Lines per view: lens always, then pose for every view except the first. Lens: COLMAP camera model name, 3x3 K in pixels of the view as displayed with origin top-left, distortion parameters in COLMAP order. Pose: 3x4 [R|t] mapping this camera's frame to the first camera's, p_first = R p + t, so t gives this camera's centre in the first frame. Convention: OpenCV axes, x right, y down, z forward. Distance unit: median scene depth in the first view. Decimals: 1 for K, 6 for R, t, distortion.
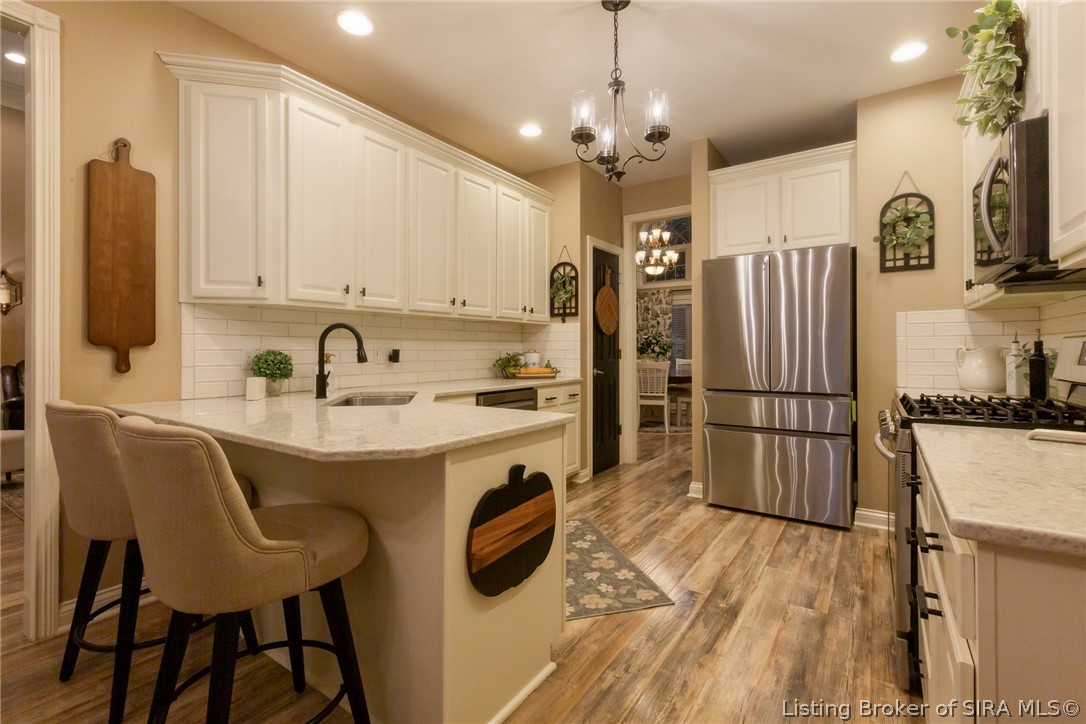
lens RADIAL K [[482.3, 0, 542.6], [0, 482.3, 354.6], [0, 0, 1]] dist [0.001059, -0.001653]
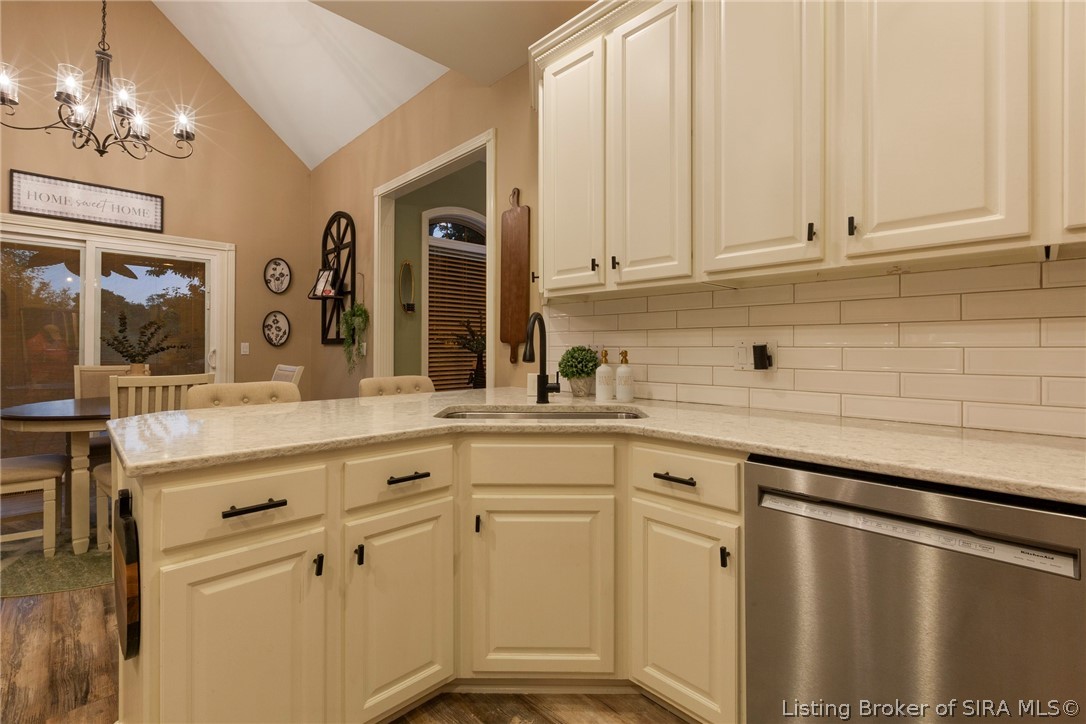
lens RADIAL K [[482.3, 0, 546.5], [0, 482.3, 340.2], [0, 0, 1]] dist [0.001059, -0.001653]
pose [[-0.206976, -0.000209, -0.978346, 0.321627], [-0.002211, 0.999998, 0.000254, -0.018704], [0.978343, 0.002216, -0.206976, 1.025705]]
